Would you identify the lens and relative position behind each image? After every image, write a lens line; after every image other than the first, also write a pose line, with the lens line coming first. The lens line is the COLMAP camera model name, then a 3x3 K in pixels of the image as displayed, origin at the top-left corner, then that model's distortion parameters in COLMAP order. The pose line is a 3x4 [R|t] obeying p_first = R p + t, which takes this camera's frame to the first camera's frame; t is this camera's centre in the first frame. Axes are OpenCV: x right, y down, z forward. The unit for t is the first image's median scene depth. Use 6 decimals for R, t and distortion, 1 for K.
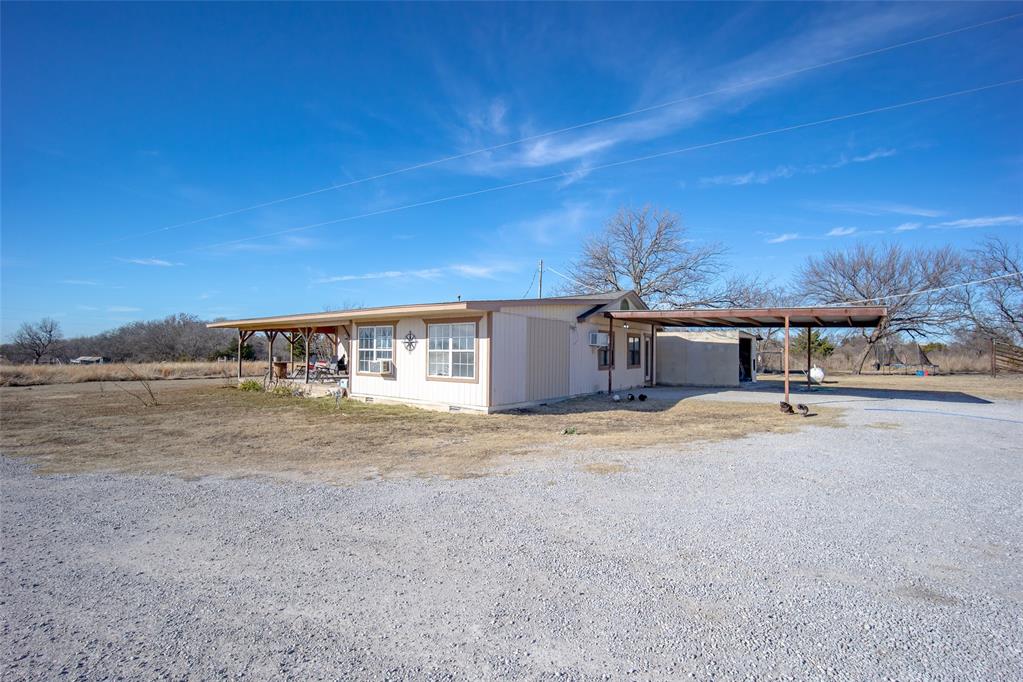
lens RADIAL K [[469.6, 0, 515.0], [0, 469.6, 371.0], [0, 0, 1]] dist [-0.004831, 0.002288]
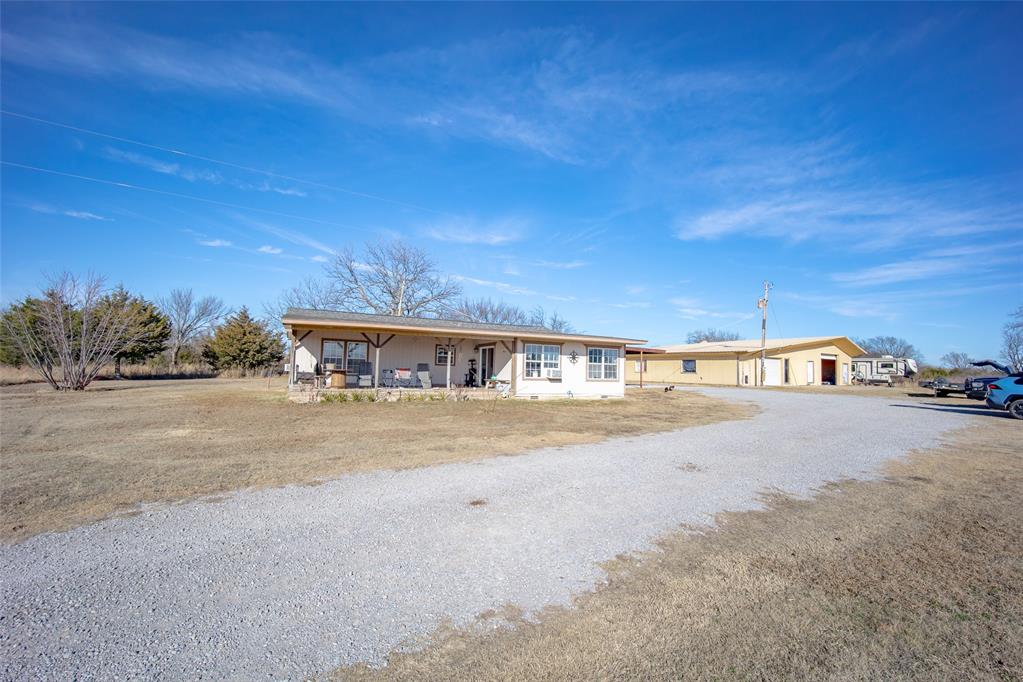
lens RADIAL K [[469.6, 0, 507.7], [0, 469.6, 348.2], [0, 0, 1]] dist [-0.004831, 0.002288]
pose [[0.439379, 0.041274, 0.897353, -1.390383], [0.012877, 0.998552, -0.052233, -0.011114], [-0.898210, 0.034506, 0.438211, 0.413942]]
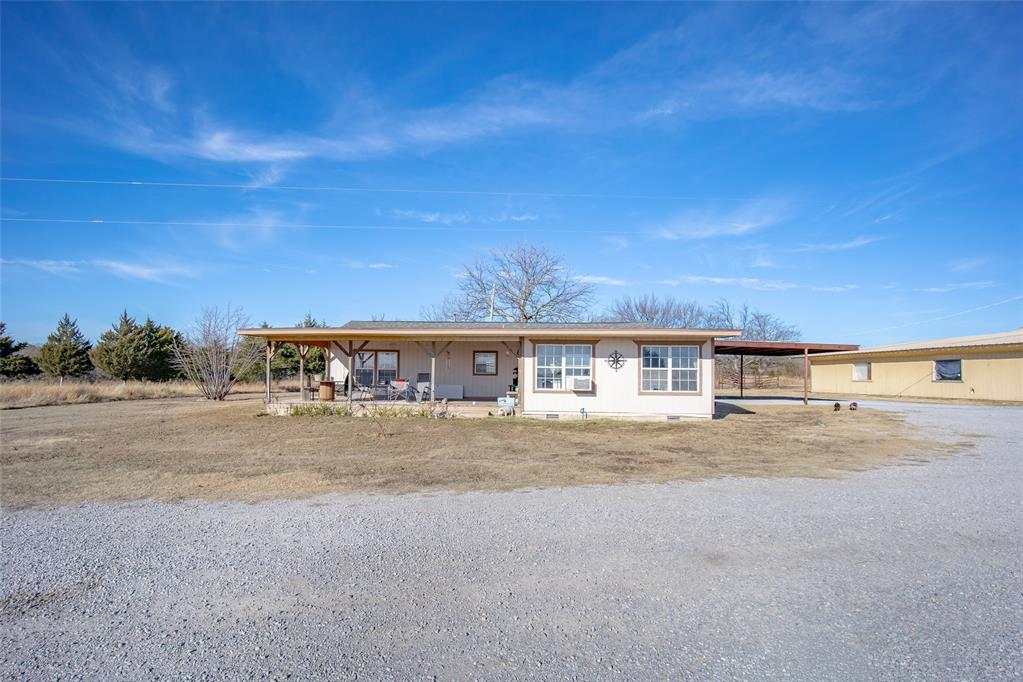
lens RADIAL K [[469.6, 0, 479.4], [0, 469.6, 381.7], [0, 0, 1]] dist [-0.004831, 0.002288]
pose [[0.843596, -0.006368, 0.536941, -0.871199], [0.016749, 0.999755, -0.014458, -0.001803], [-0.536717, 0.021190, 0.843496, 0.202726]]
